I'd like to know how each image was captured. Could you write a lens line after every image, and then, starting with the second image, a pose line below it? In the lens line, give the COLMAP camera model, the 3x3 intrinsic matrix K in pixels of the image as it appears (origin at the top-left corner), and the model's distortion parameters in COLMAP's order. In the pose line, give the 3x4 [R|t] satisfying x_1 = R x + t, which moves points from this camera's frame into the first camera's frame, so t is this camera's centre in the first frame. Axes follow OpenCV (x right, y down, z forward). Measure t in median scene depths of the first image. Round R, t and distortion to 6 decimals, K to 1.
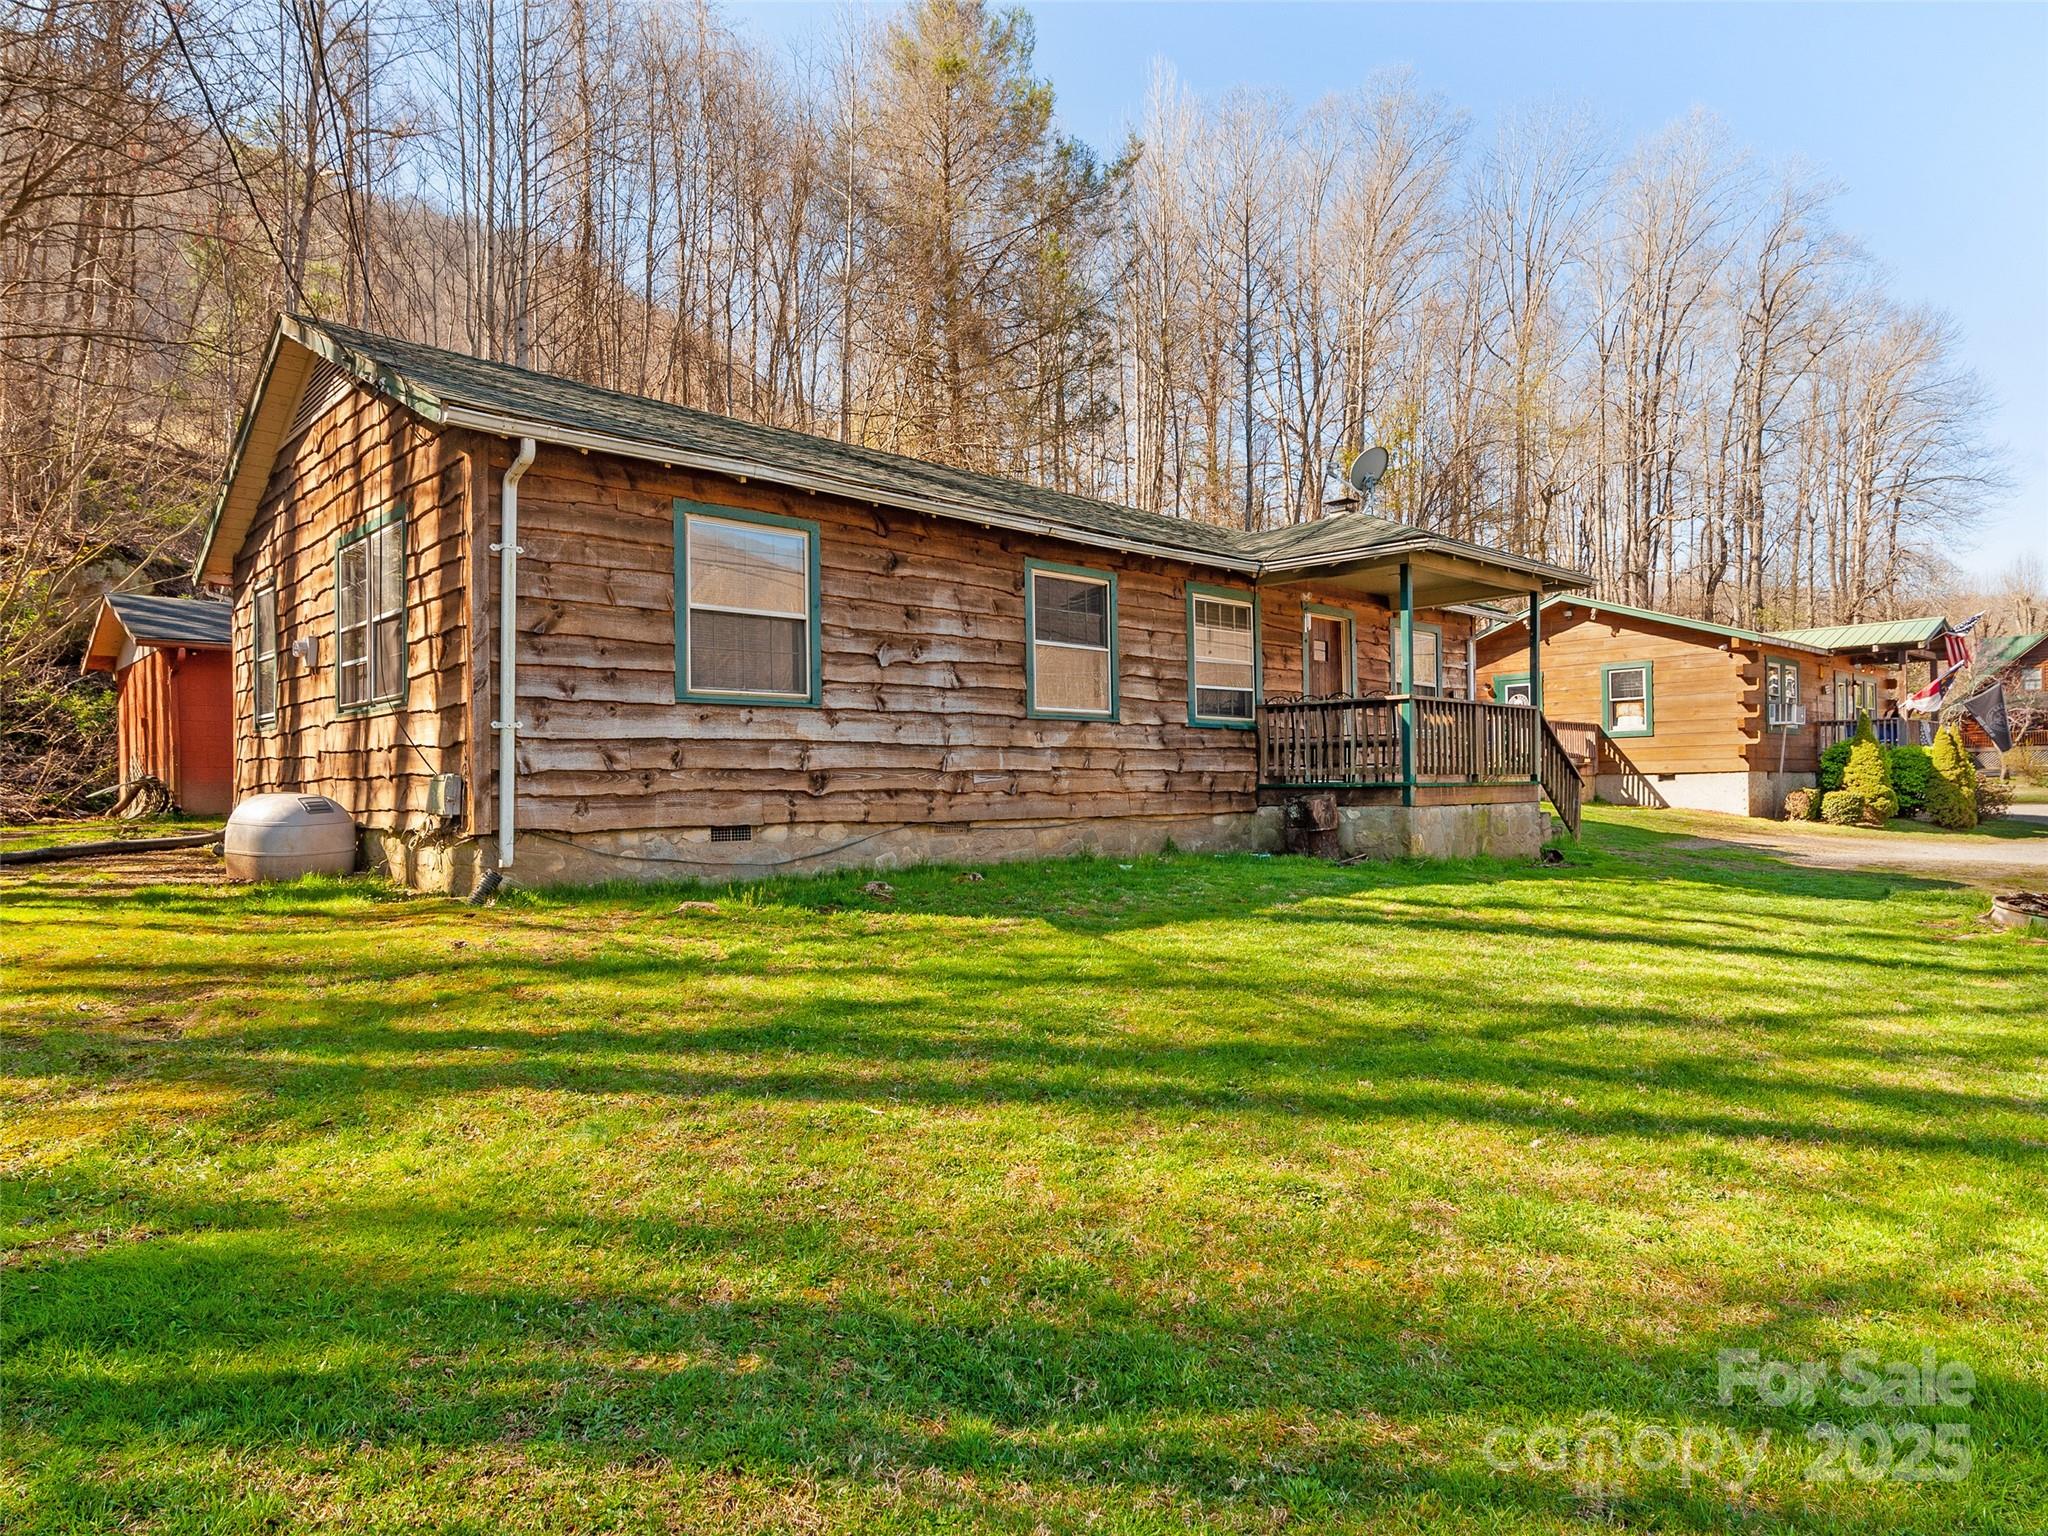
lens RADIAL K [[1211.0, 0, 1028.2], [0, 1211.0, 787.1], [0, 0, 1]] dist [0.006805, 0.001732]
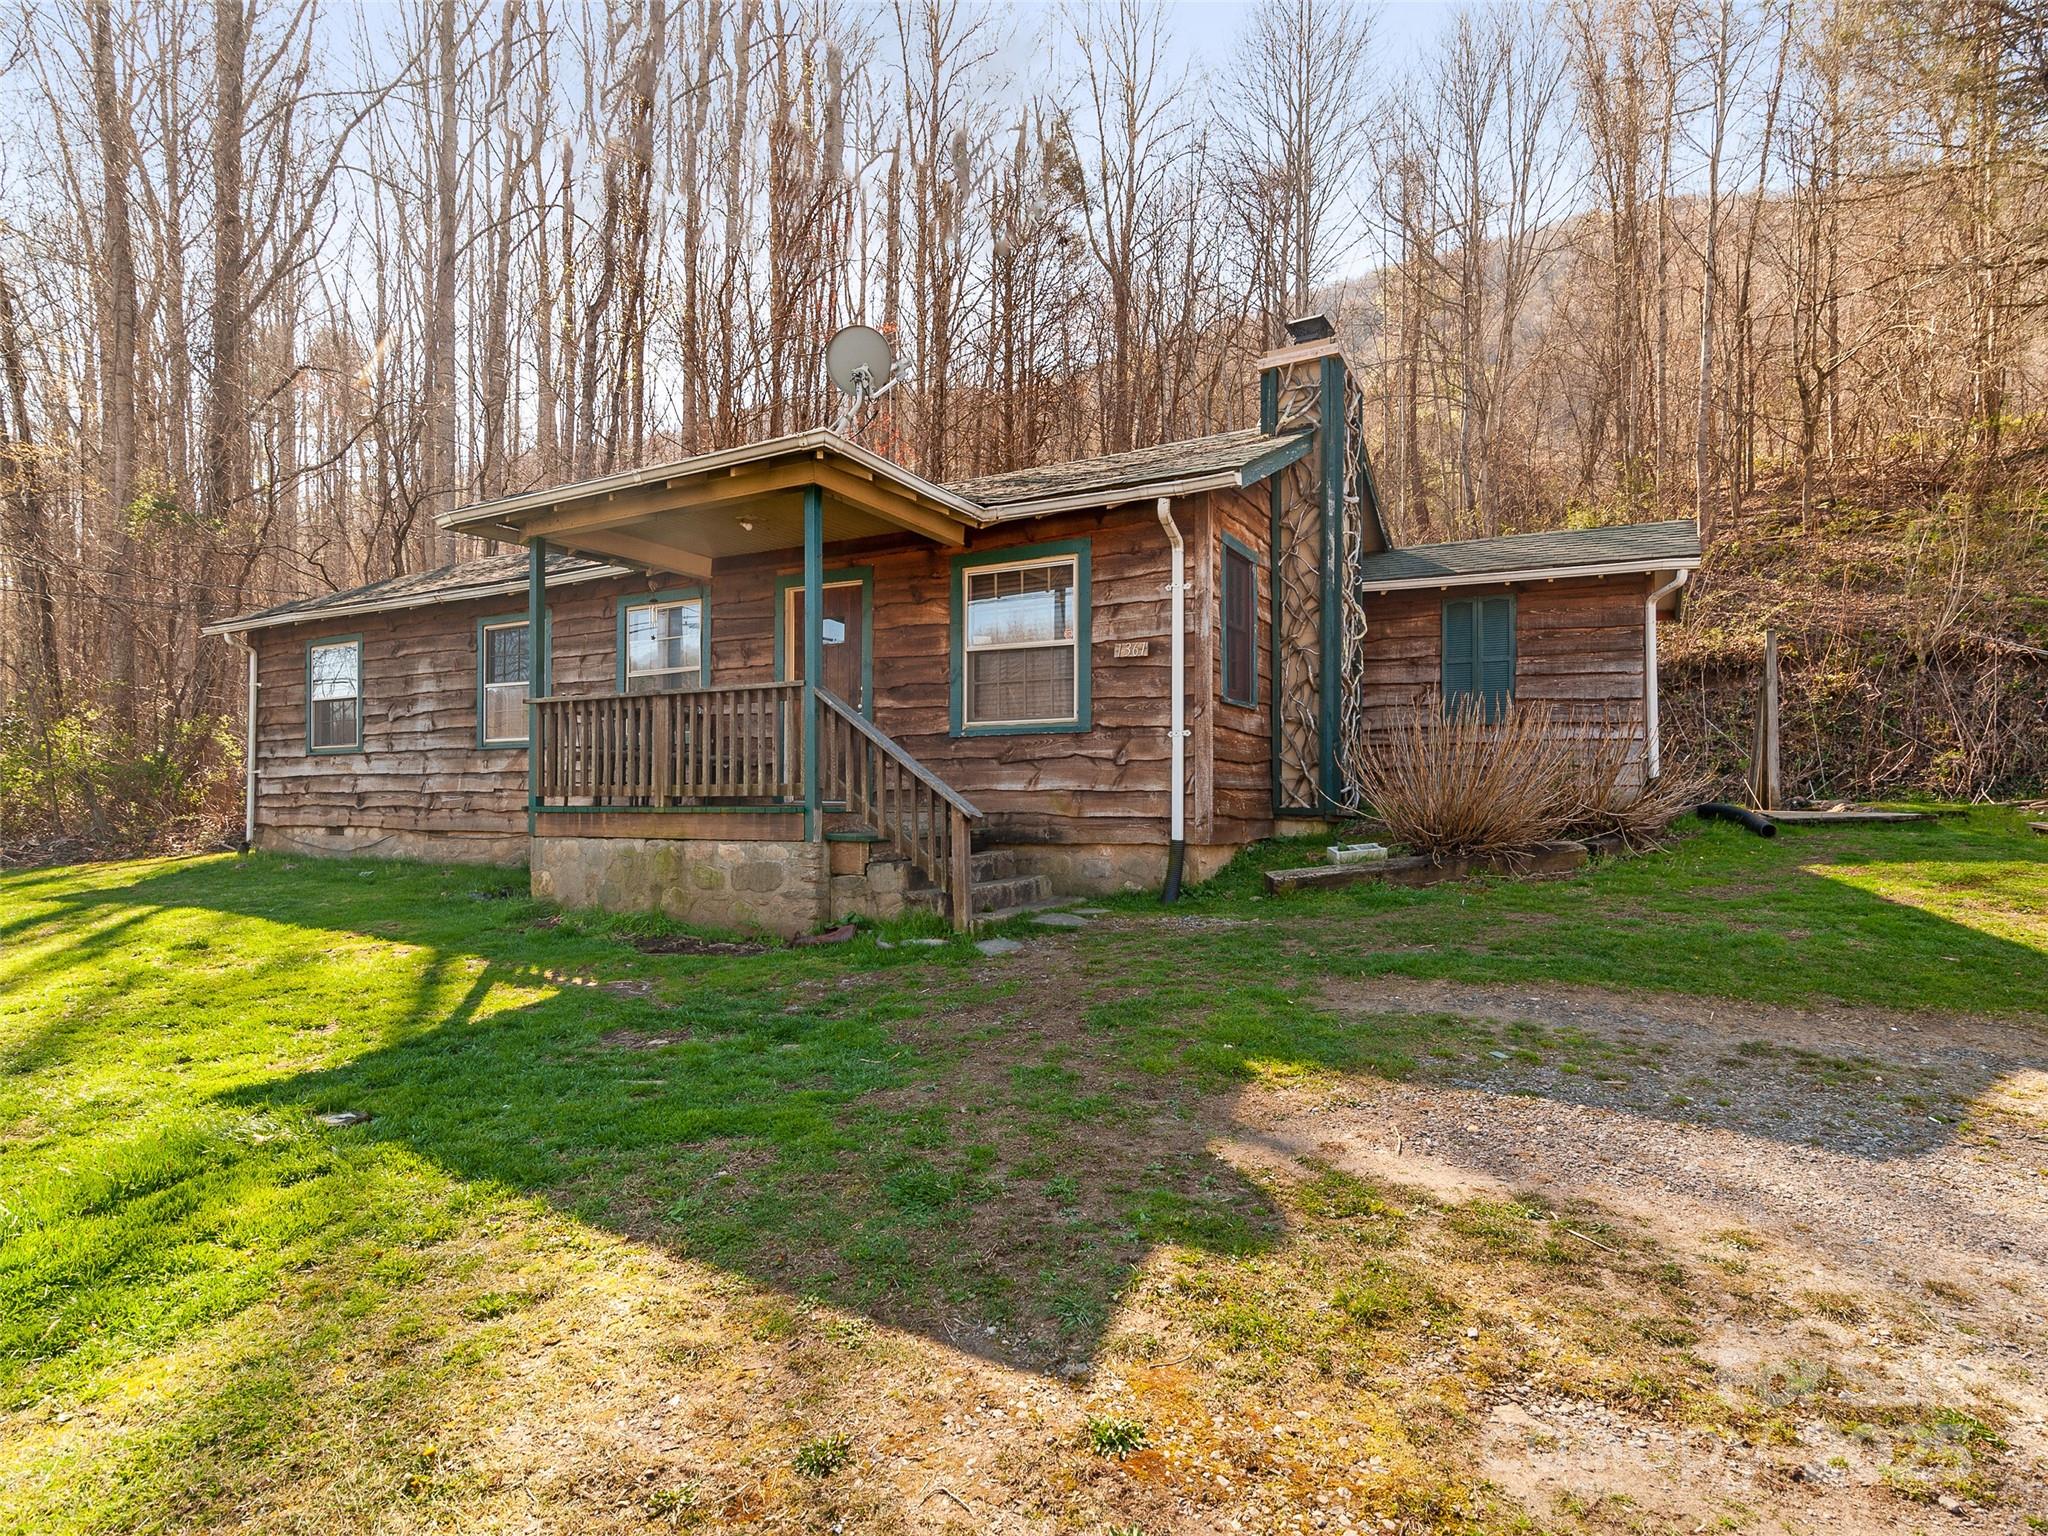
lens RADIAL K [[1045.1, 0, 1025.5], [0, 1045.1, 780.3], [0, 0, 1]] dist [0.015841, -0.001820]
pose [[0.316260, -0.007009, -0.948647, 1.294028], [-0.001567, 0.999967, -0.007910, -0.019668], [0.948671, 0.003988, 0.316239, 1.300876]]
